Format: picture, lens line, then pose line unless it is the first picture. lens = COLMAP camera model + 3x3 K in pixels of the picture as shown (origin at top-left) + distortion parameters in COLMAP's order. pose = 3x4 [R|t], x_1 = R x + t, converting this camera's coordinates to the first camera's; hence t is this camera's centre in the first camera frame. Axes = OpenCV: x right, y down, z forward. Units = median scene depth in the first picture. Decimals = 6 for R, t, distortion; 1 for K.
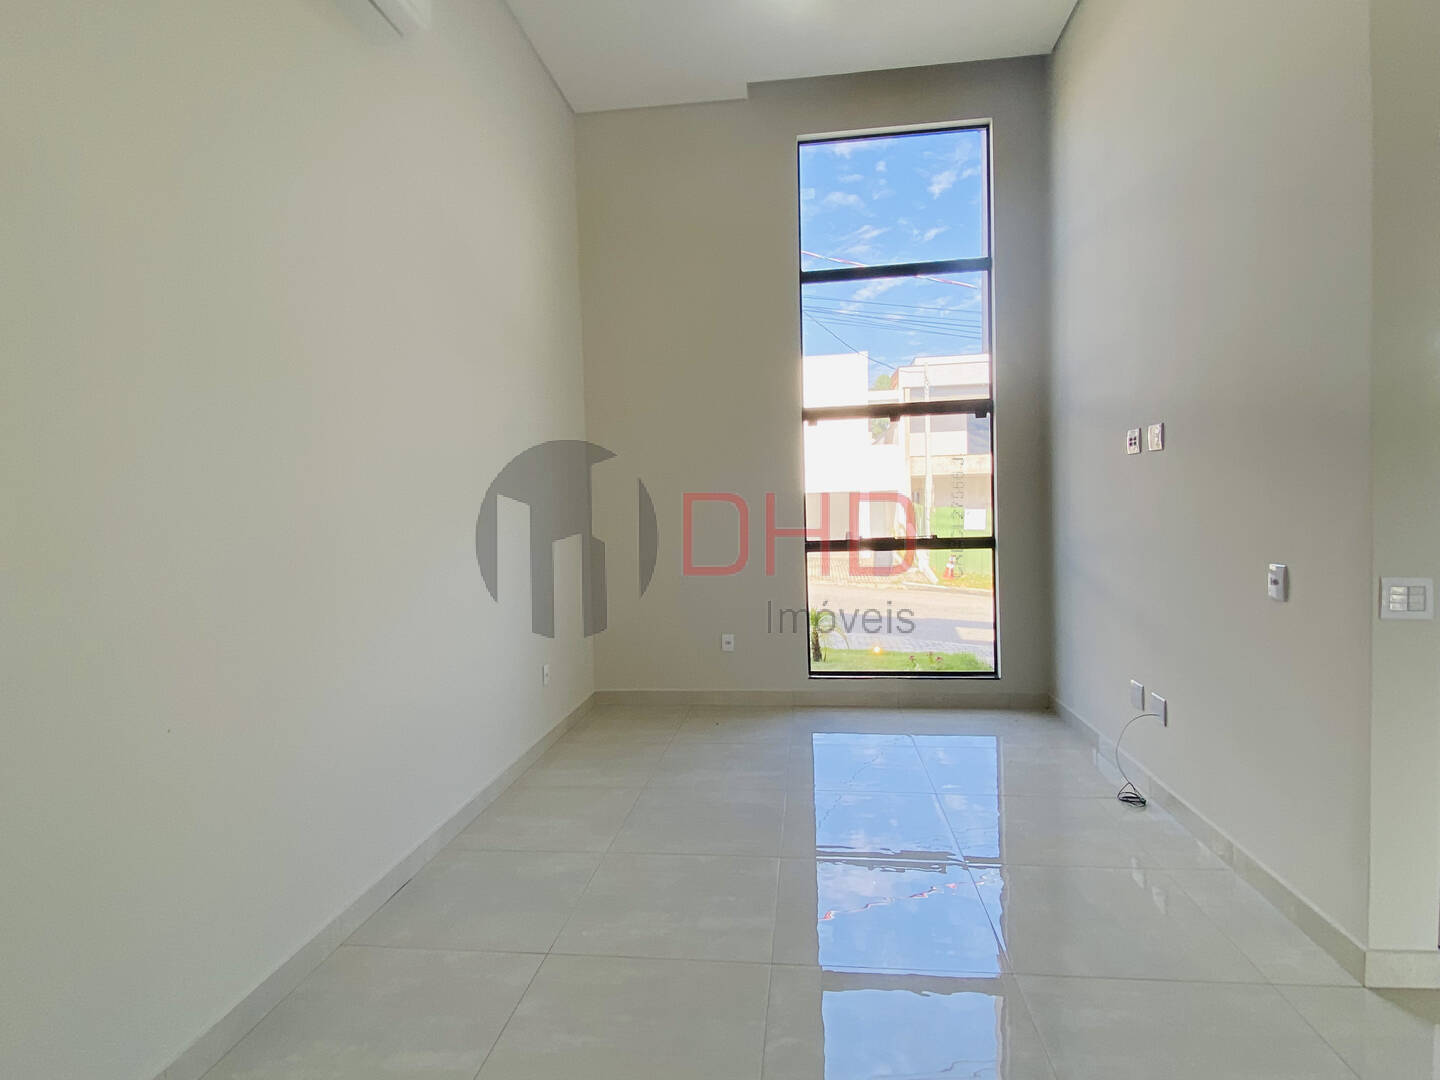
lens RADIAL K [[770.4, 0, 719.1], [0, 770.4, 531.9], [0, 0, 1]] dist [0.015460, -0.000607]
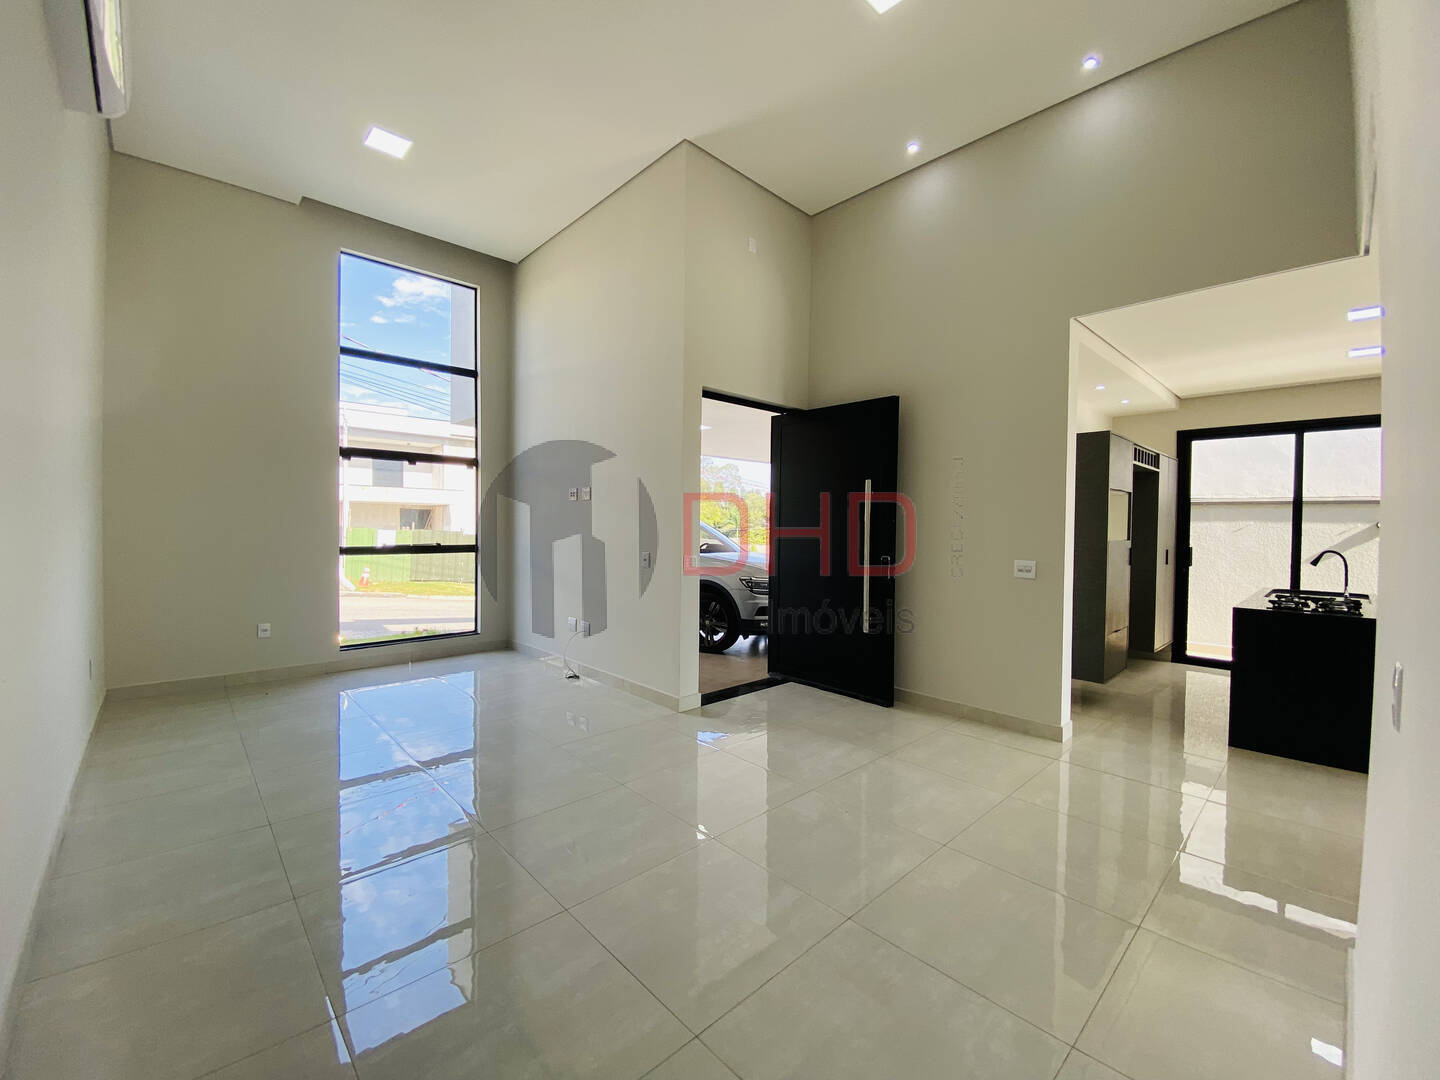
lens RADIAL K [[591.6, 0, 720.0], [0, 591.6, 540.0], [0, 0, 1]] dist [0.000504, 0.000064]
pose [[0.640126, 0.014047, 0.768141, -0.253340], [0.000002, 0.999833, -0.018286, 0.017869], [-0.768270, 0.011707, 0.640019, -0.161083]]
